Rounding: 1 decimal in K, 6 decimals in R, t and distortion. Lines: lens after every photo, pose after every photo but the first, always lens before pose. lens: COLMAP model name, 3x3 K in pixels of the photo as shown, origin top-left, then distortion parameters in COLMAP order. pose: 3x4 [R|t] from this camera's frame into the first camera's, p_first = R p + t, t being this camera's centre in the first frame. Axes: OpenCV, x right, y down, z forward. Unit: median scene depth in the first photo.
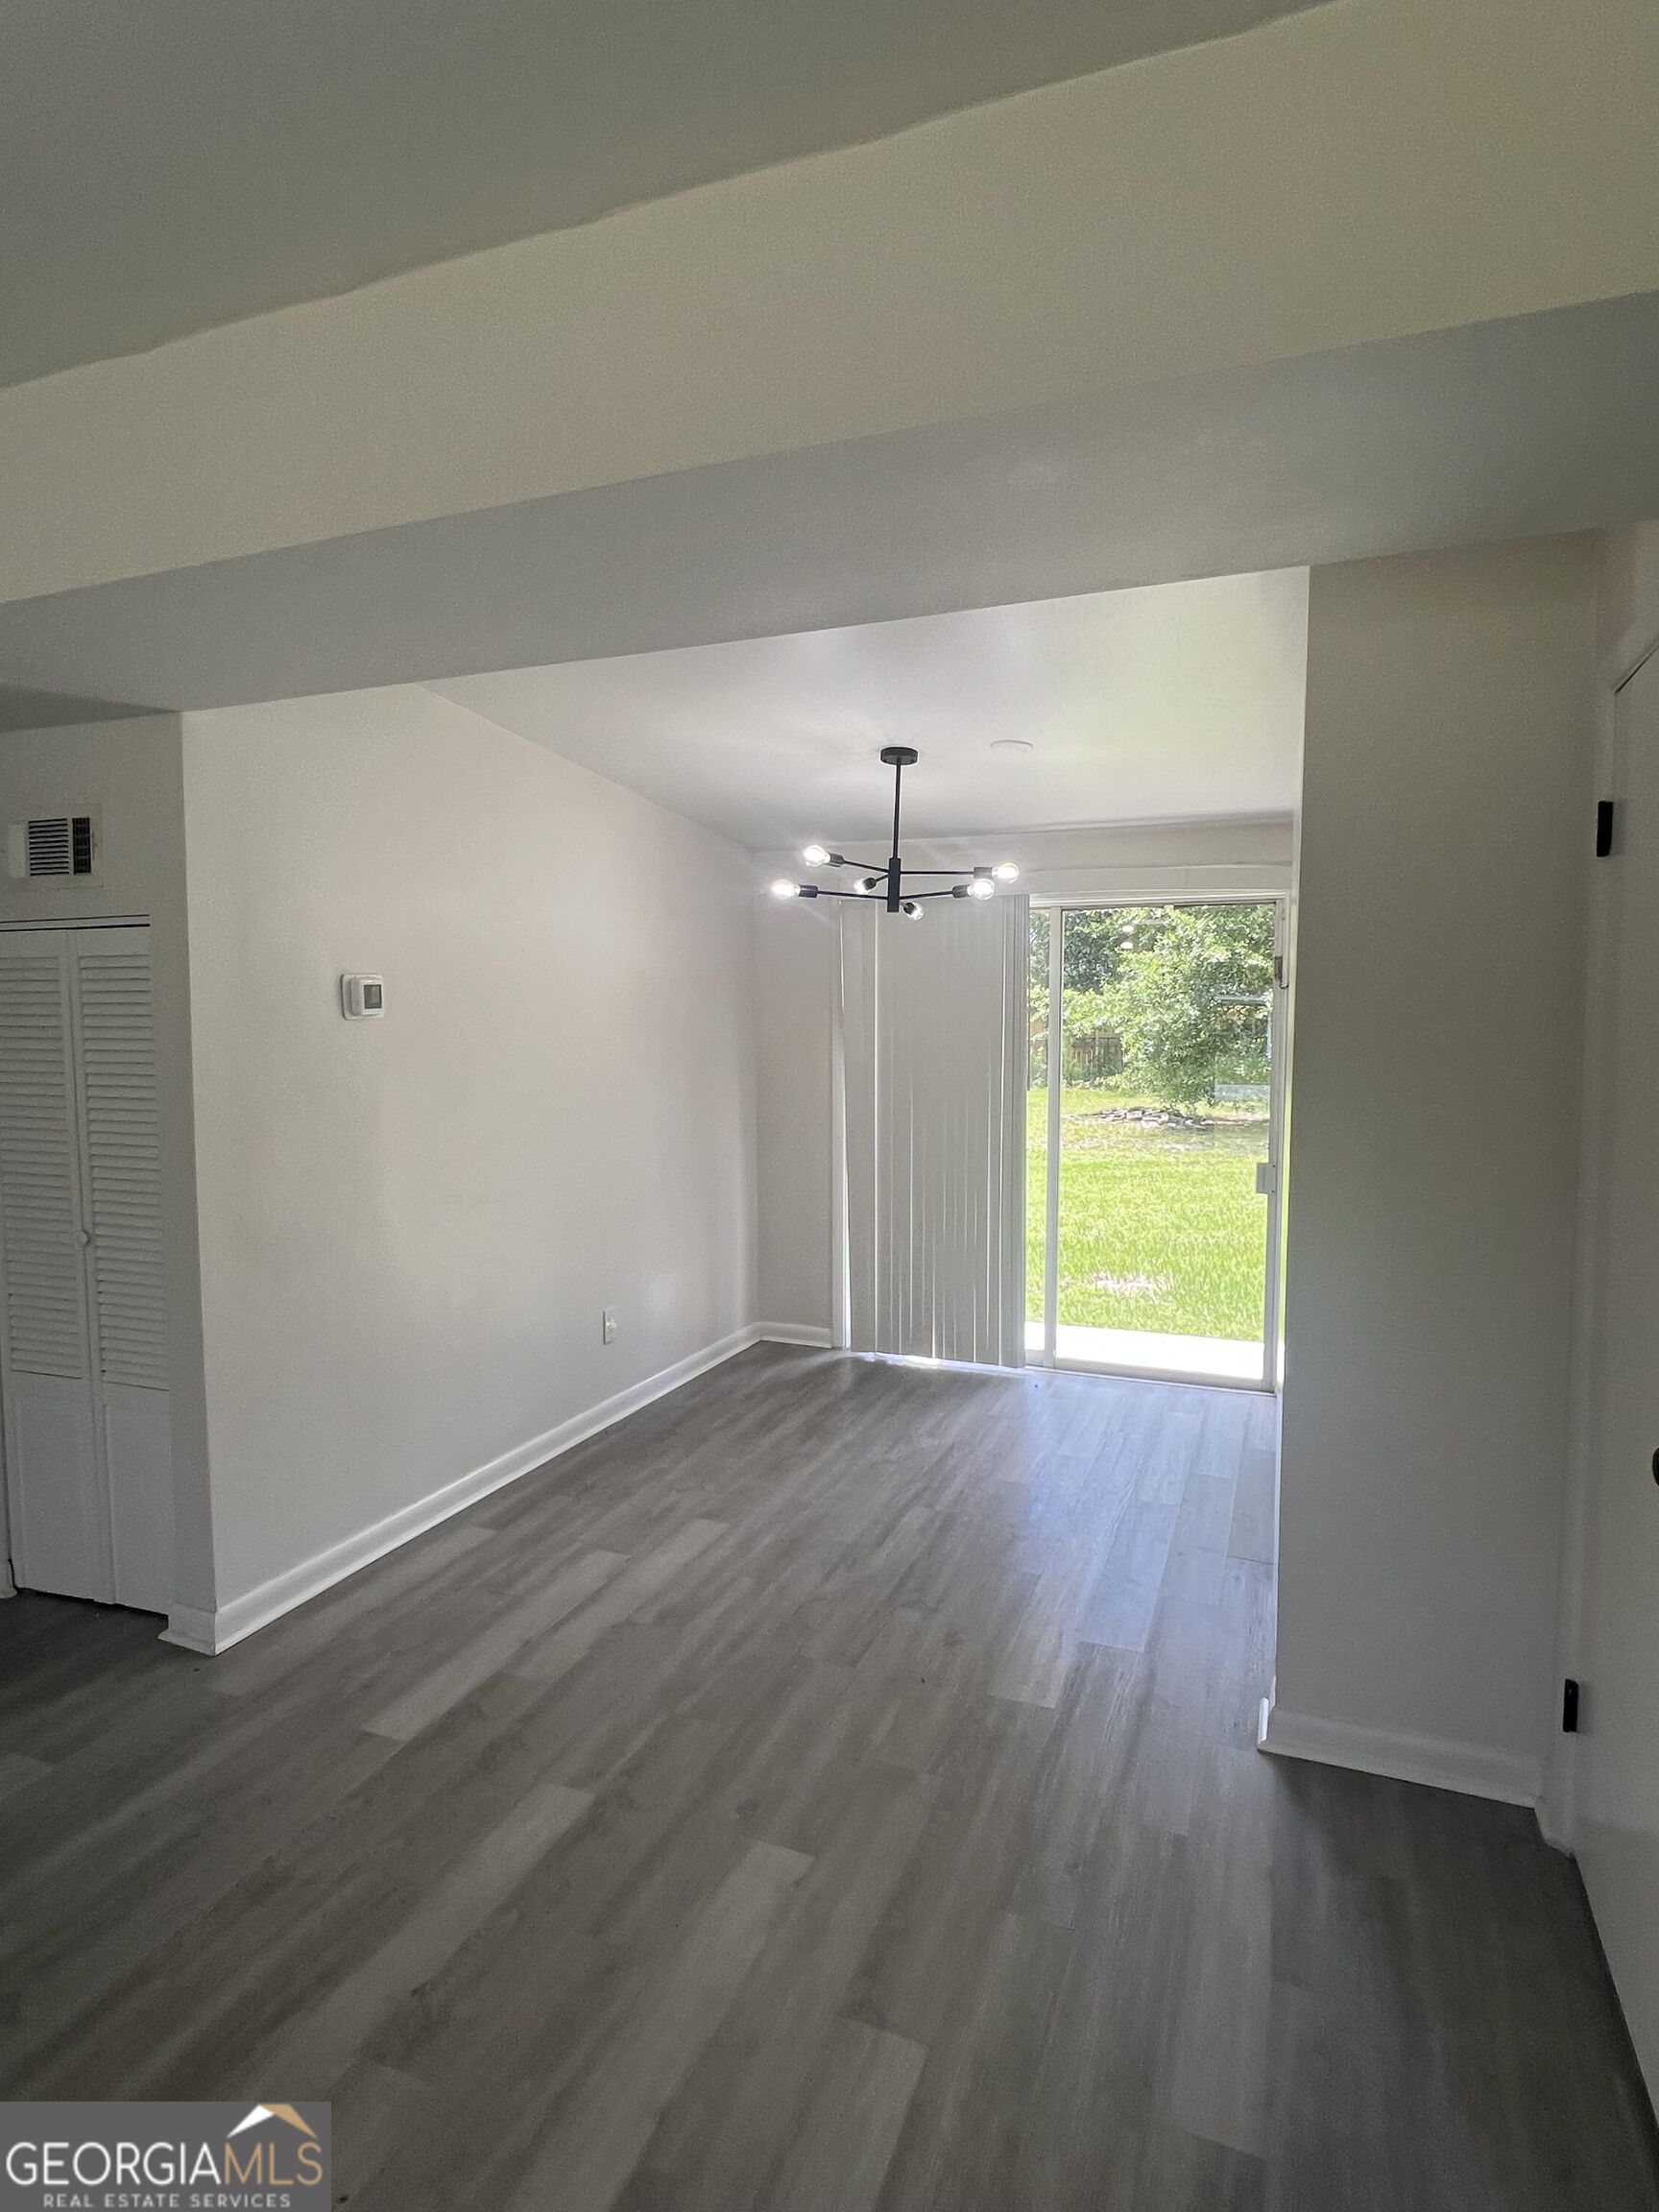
lens RADIAL K [[1189.7, 0, 828.9], [0, 1189.7, 1108.4], [0, 0, 1]] dist [0.001486, 0.000112]
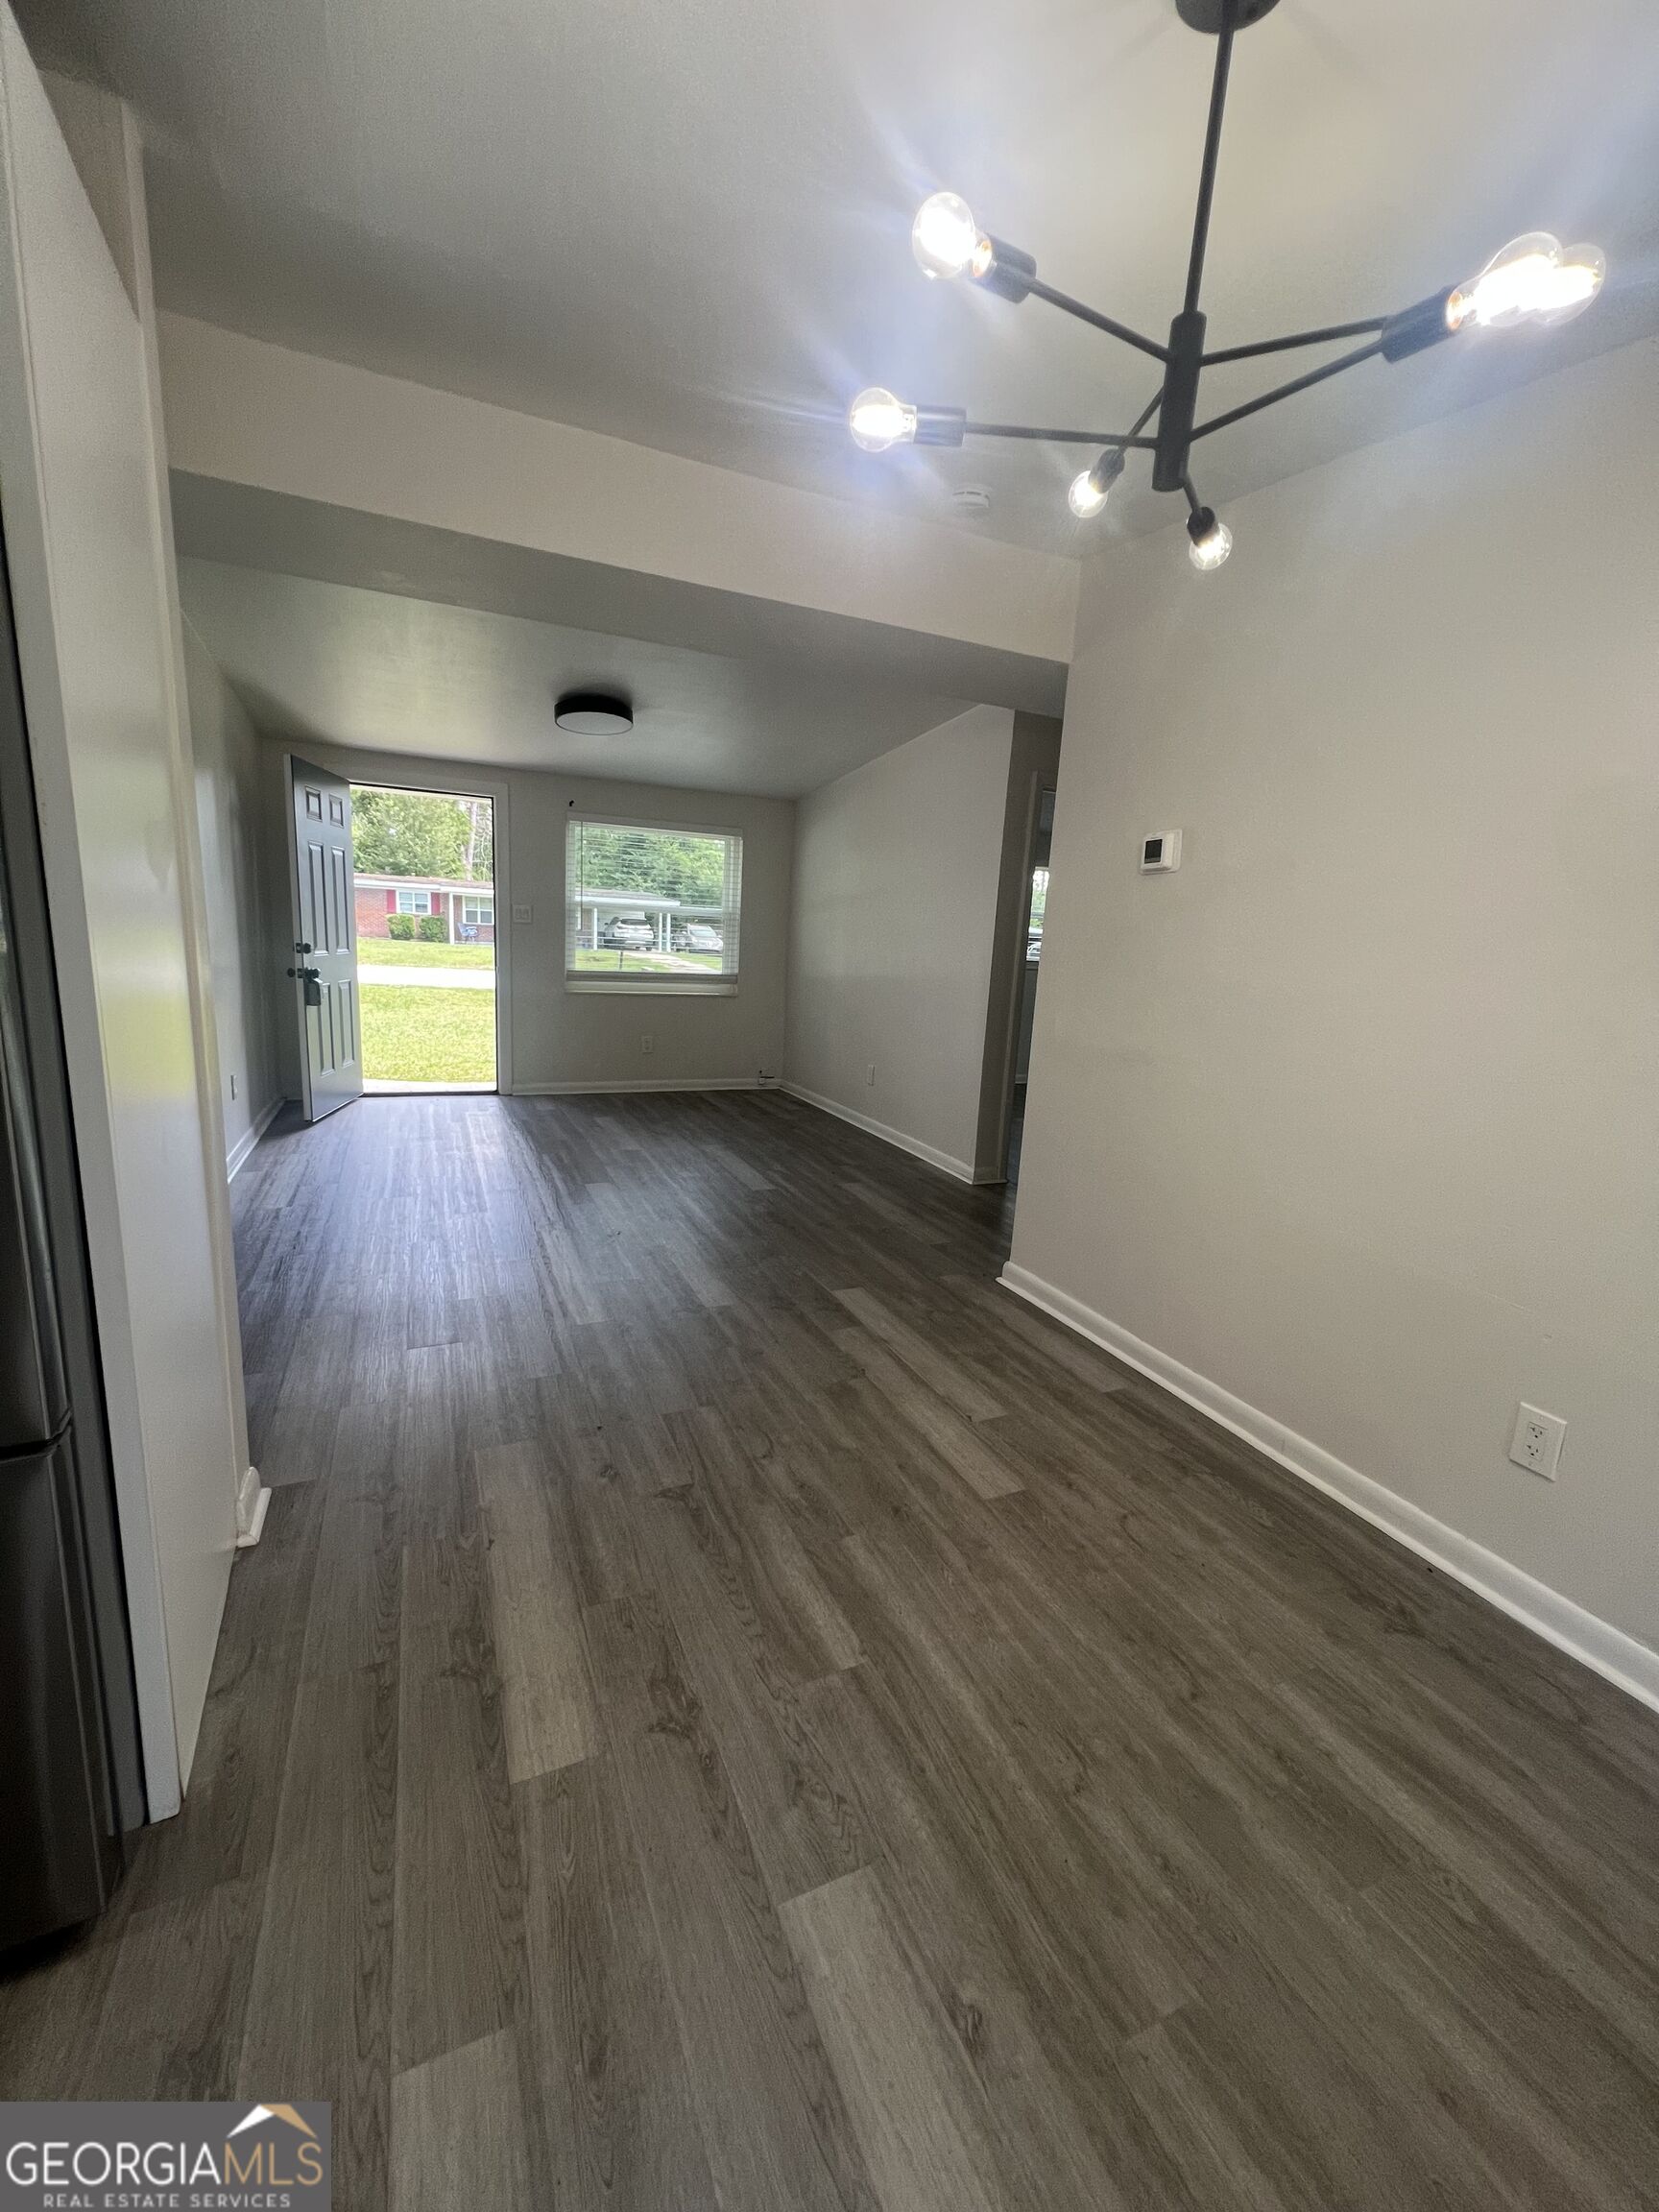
lens RADIAL K [[901.2, 0, 827.7], [0, 901.2, 1108.1], [0, 0, 1]] dist [-0.008358, -0.000686]
pose [[-0.697339, 0.099157, -0.709850, 0.397201], [-0.111071, 0.963470, 0.243698, -0.029456], [0.708083, 0.248784, -0.660852, 1.303203]]
